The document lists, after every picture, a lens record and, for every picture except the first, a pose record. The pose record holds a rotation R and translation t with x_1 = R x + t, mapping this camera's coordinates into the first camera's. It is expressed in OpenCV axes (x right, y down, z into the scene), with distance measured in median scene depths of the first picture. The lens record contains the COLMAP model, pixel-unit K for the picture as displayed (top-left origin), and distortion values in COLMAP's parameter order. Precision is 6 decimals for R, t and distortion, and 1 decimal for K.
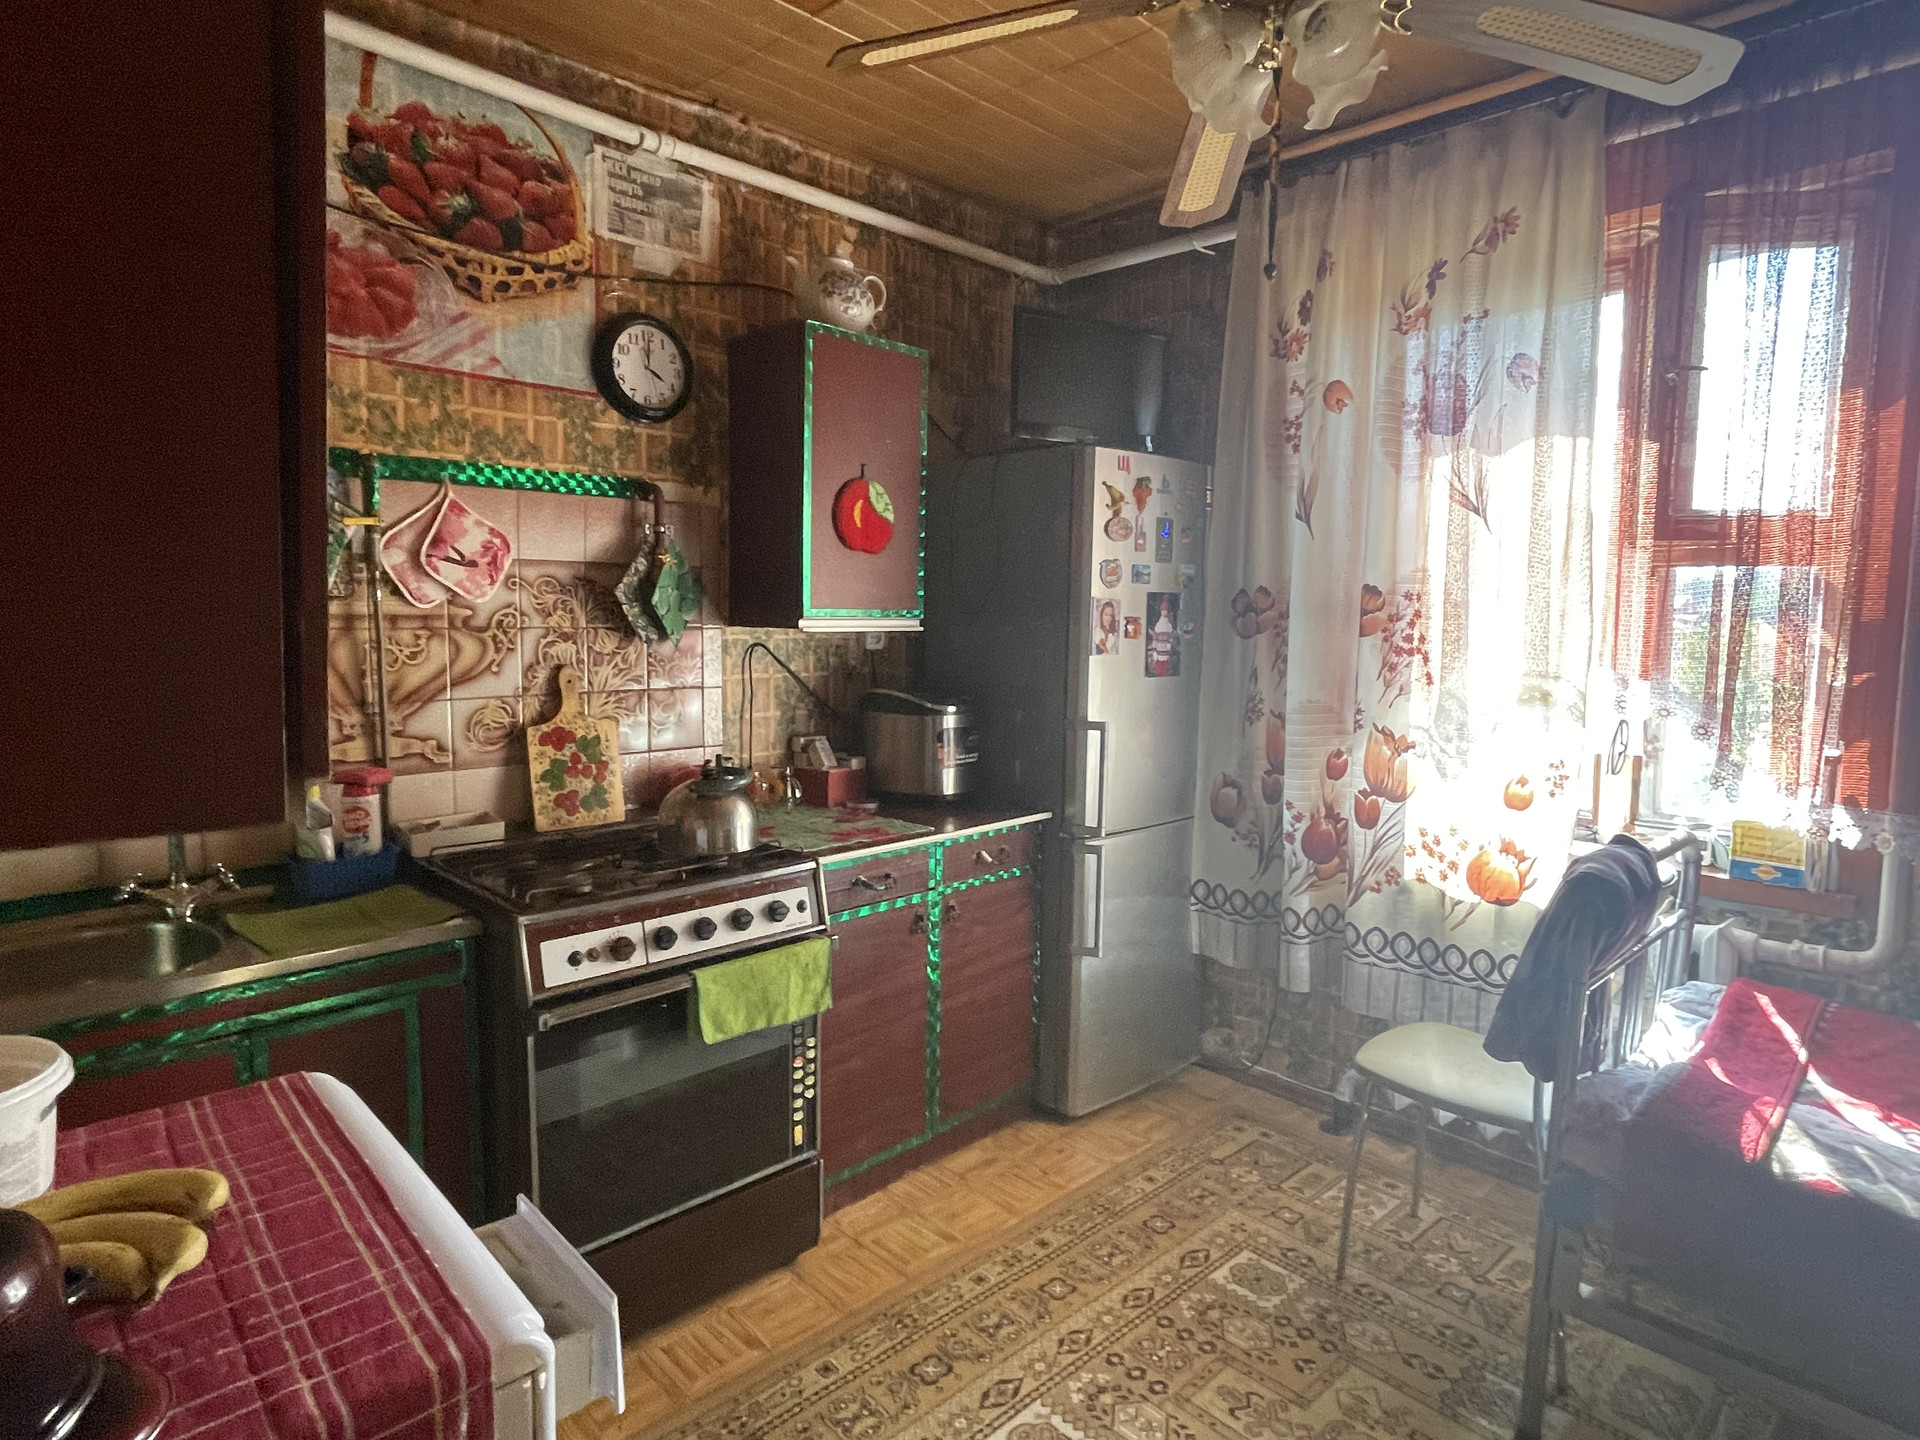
lens RADIAL K [[1071.3, 0, 950.5], [0, 1071.3, 698.0], [0, 0, 1]] dist [-0.002677, 0.002867]
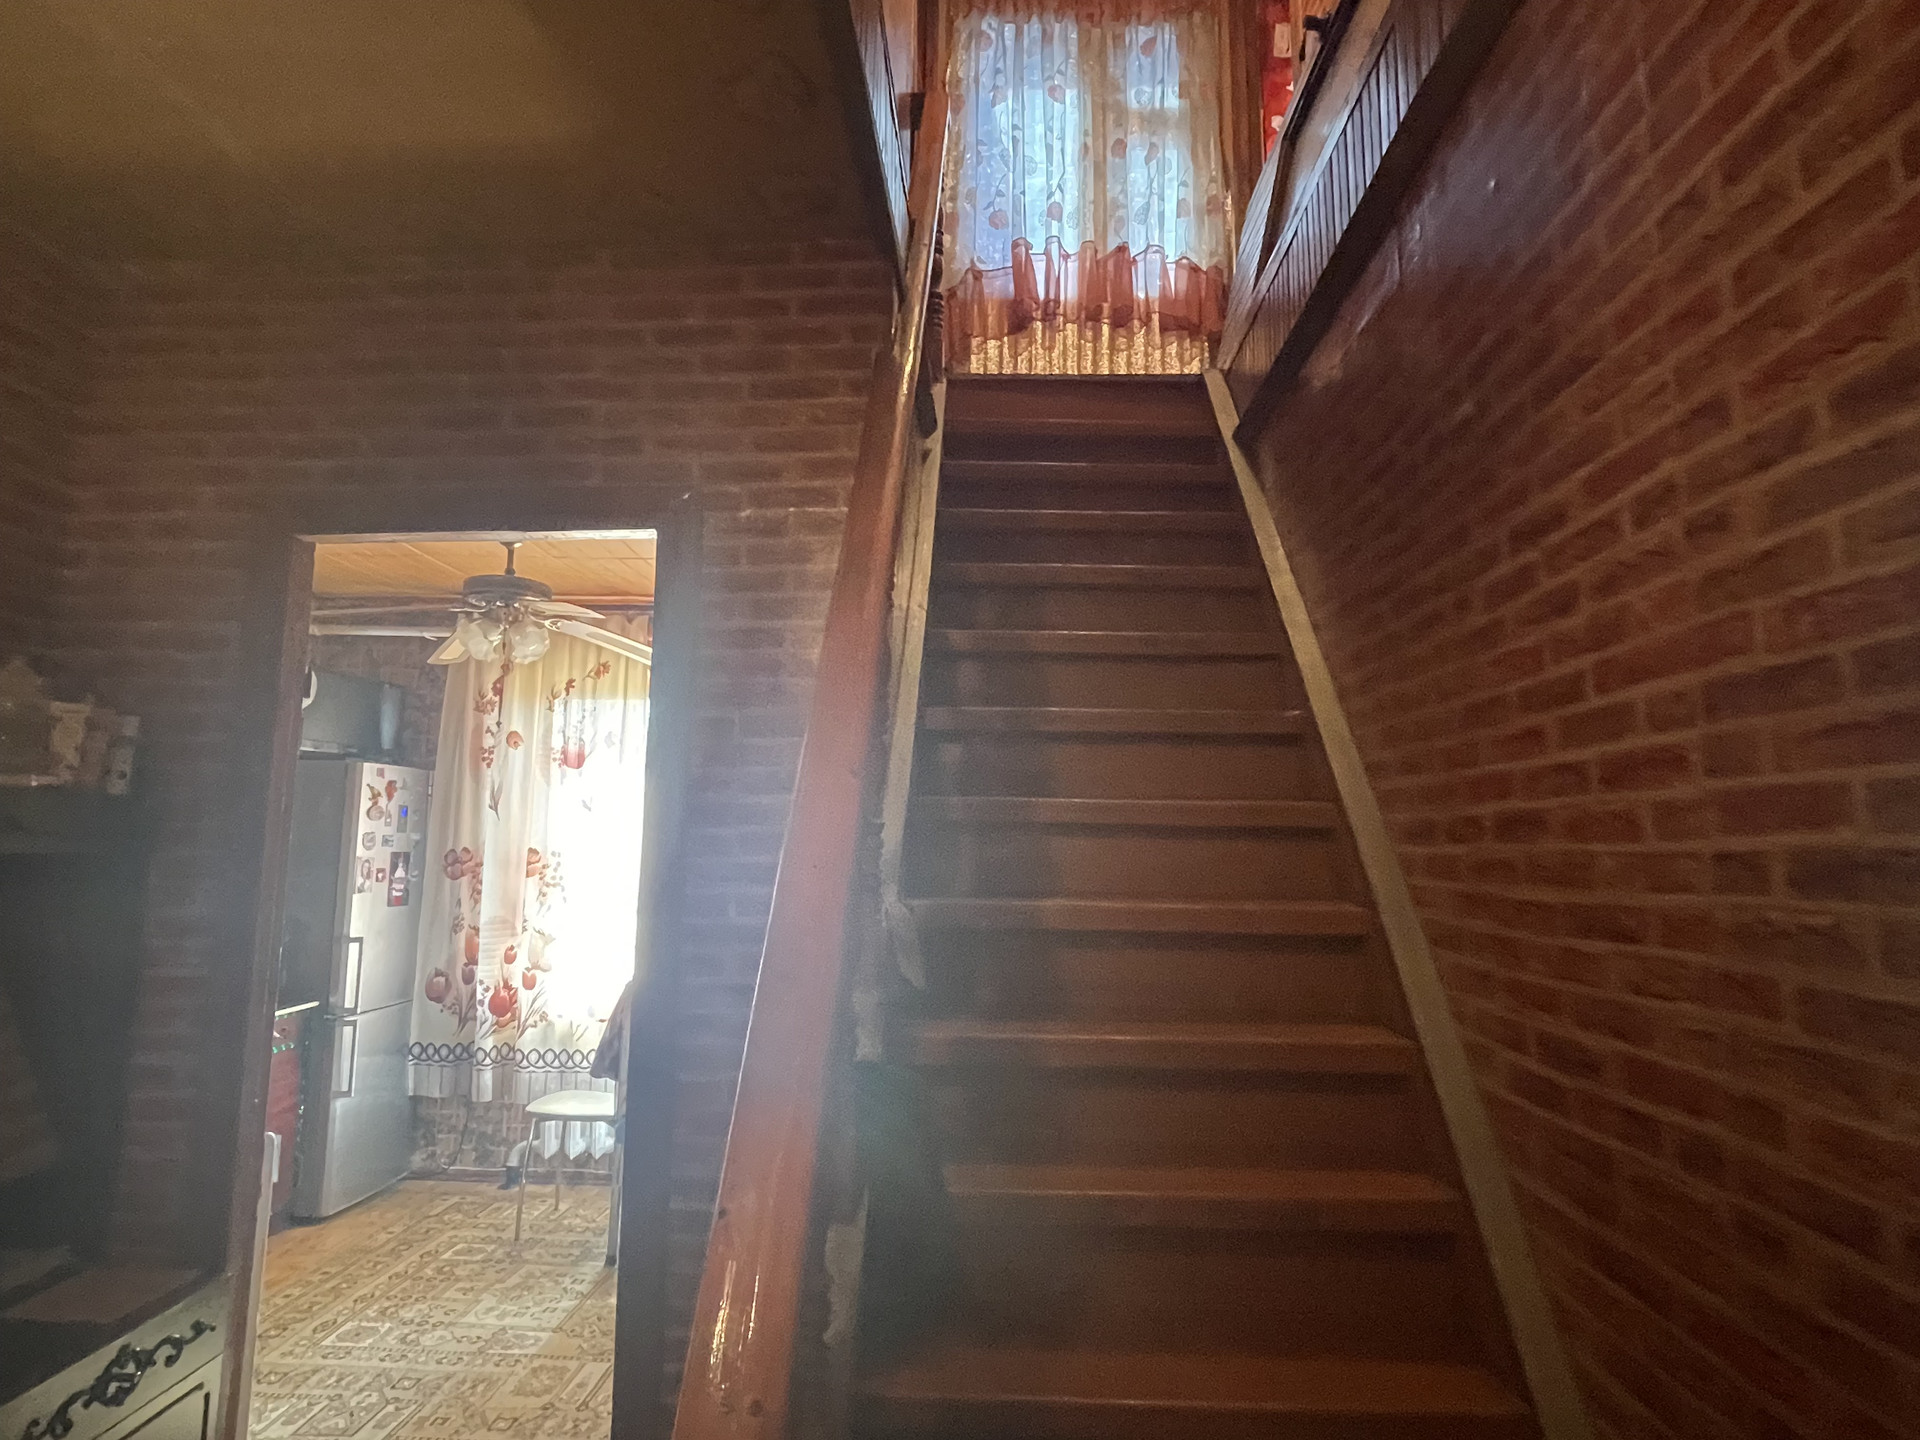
lens RADIAL K [[1071.3, 0, 964.2], [0, 1071.3, 715.8], [0, 0, 1]] dist [-0.002677, 0.002867]
pose [[0.710789, 0.079116, 0.698942, -0.363798], [0.060660, 0.983058, -0.172964, 0.030117], [-0.700785, 0.165339, 0.693948, -0.781218]]
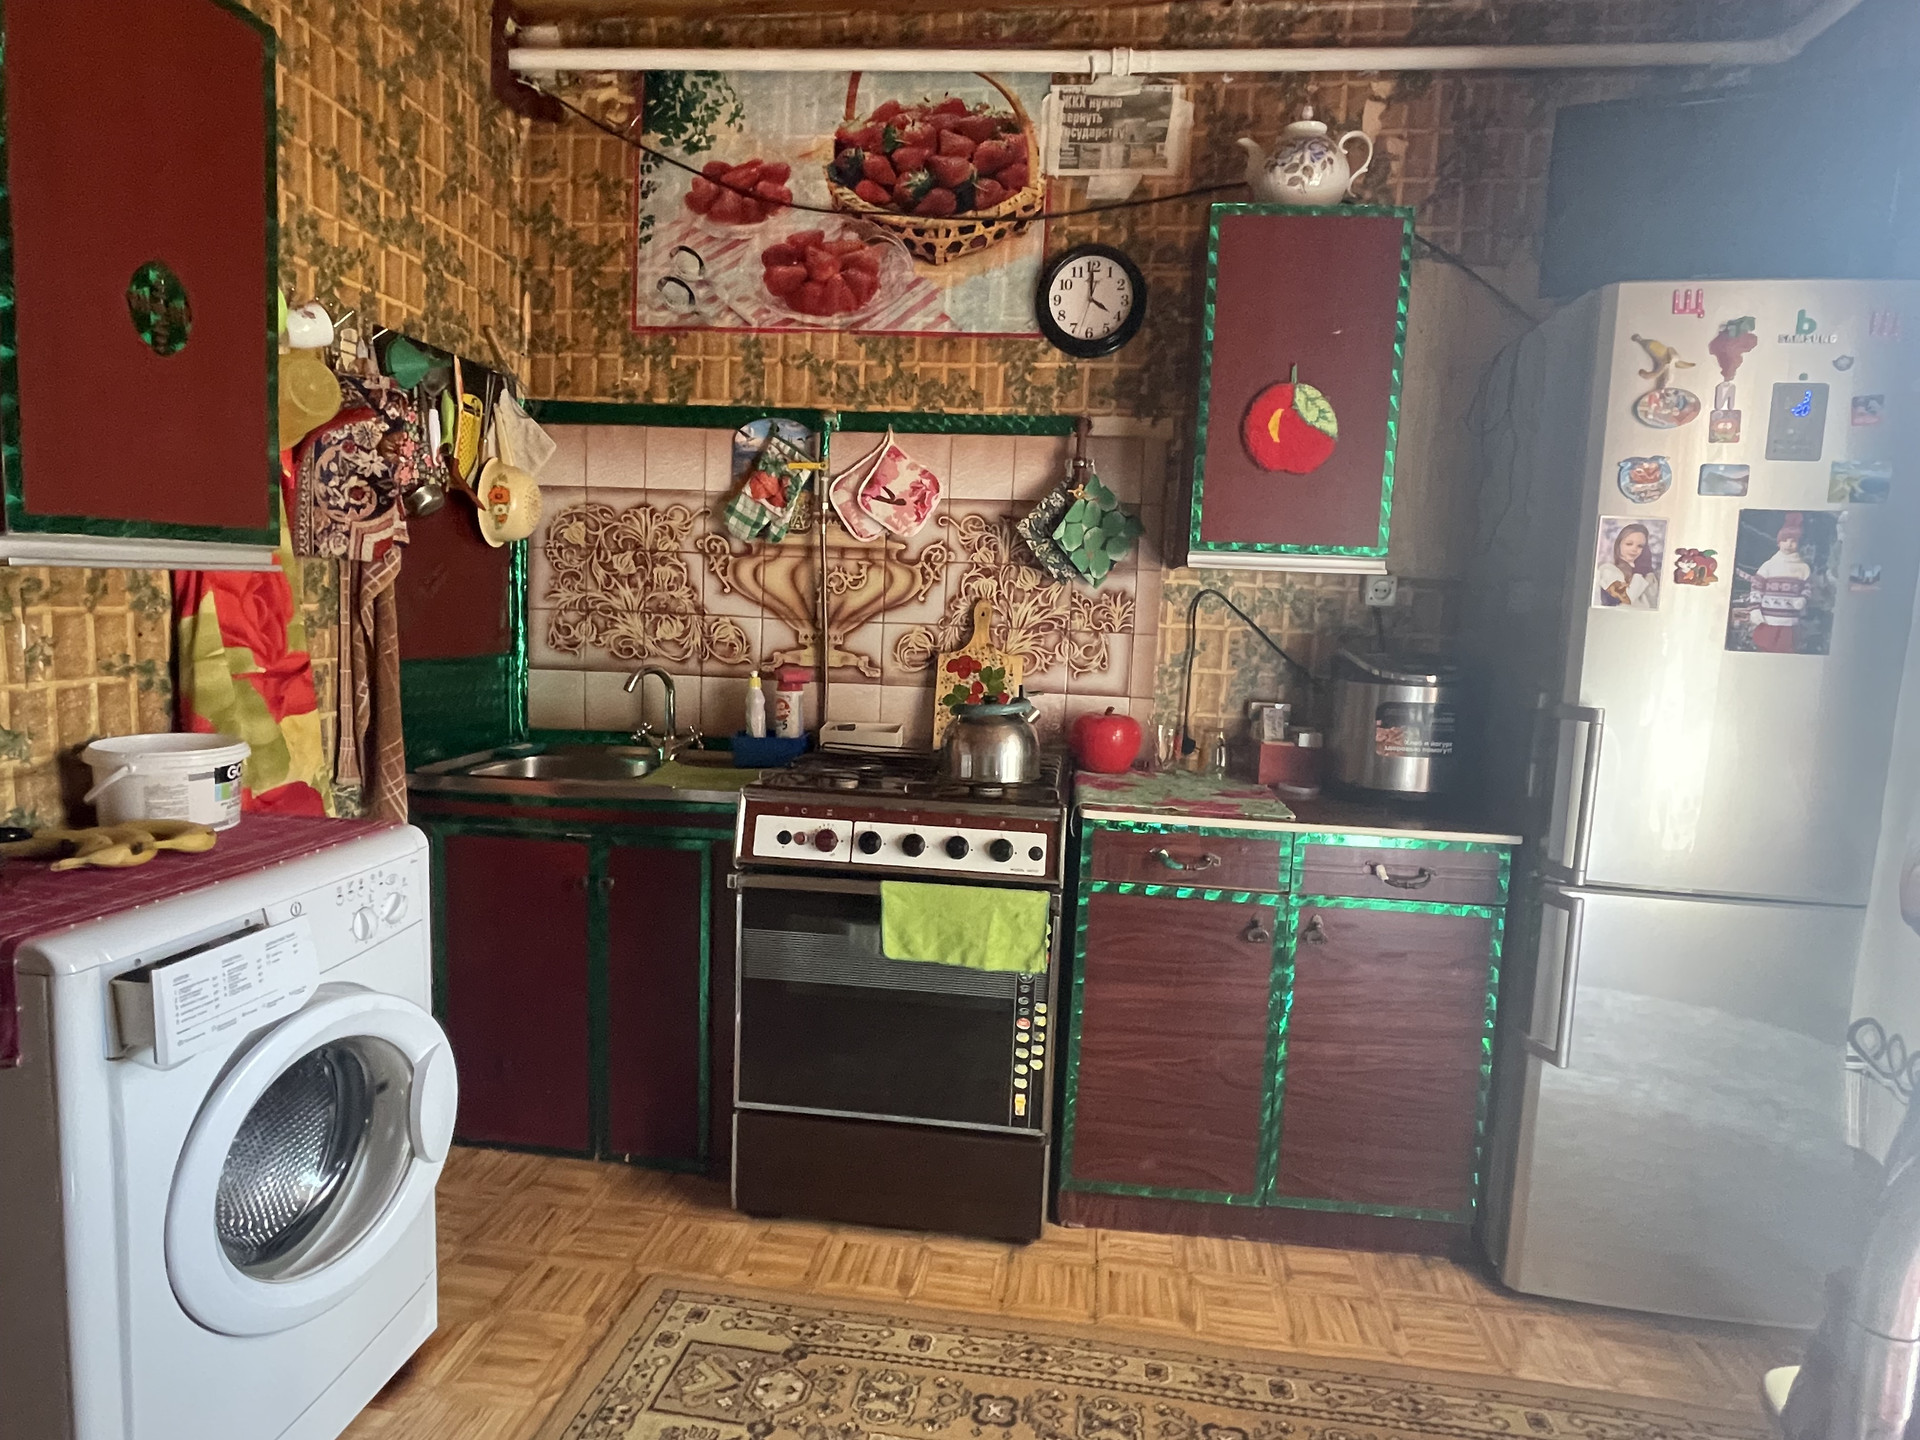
lens RADIAL K [[1071.3, 0, 1016.2], [0, 1071.3, 715.9], [0, 0, 1]] dist [-0.002677, 0.002867]
pose [[0.636377, 0.087478, -0.766402, 0.434459], [-0.099741, 0.994540, 0.030698, 0.043797], [0.764903, 0.056906, 0.641627, 0.328669]]
